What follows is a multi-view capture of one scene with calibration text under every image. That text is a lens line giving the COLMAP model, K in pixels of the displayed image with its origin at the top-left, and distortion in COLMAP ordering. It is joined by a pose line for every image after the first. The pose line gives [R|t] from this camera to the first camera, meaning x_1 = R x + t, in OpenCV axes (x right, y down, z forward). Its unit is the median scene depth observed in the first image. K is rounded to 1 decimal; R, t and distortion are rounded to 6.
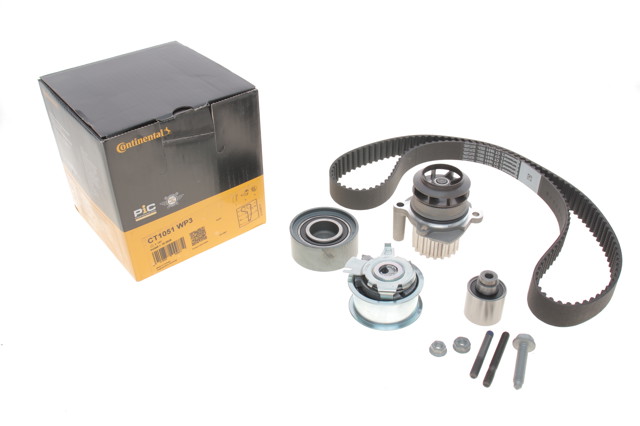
lens RADIAL K [[628.1, 0, 320.0], [0, 628.1, 213.0], [0, 0, 1]] dist [-0.165530, 0.276901]
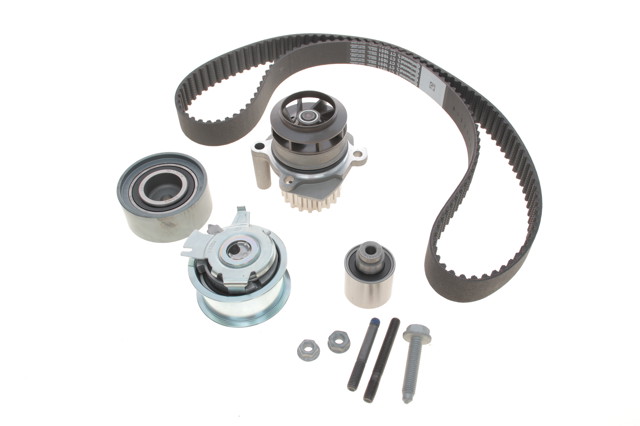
lens RADIAL K [[628.1, 0, 320.0], [0, 628.1, 213.0], [0, 0, 1]] dist [-0.165530, 0.276901]
pose [[0.992232, -0.085646, 0.090229, 0.128885], [0.062061, 0.969365, 0.237656, -0.114111], [-0.107819, -0.230210, 0.967150, 0.244468]]
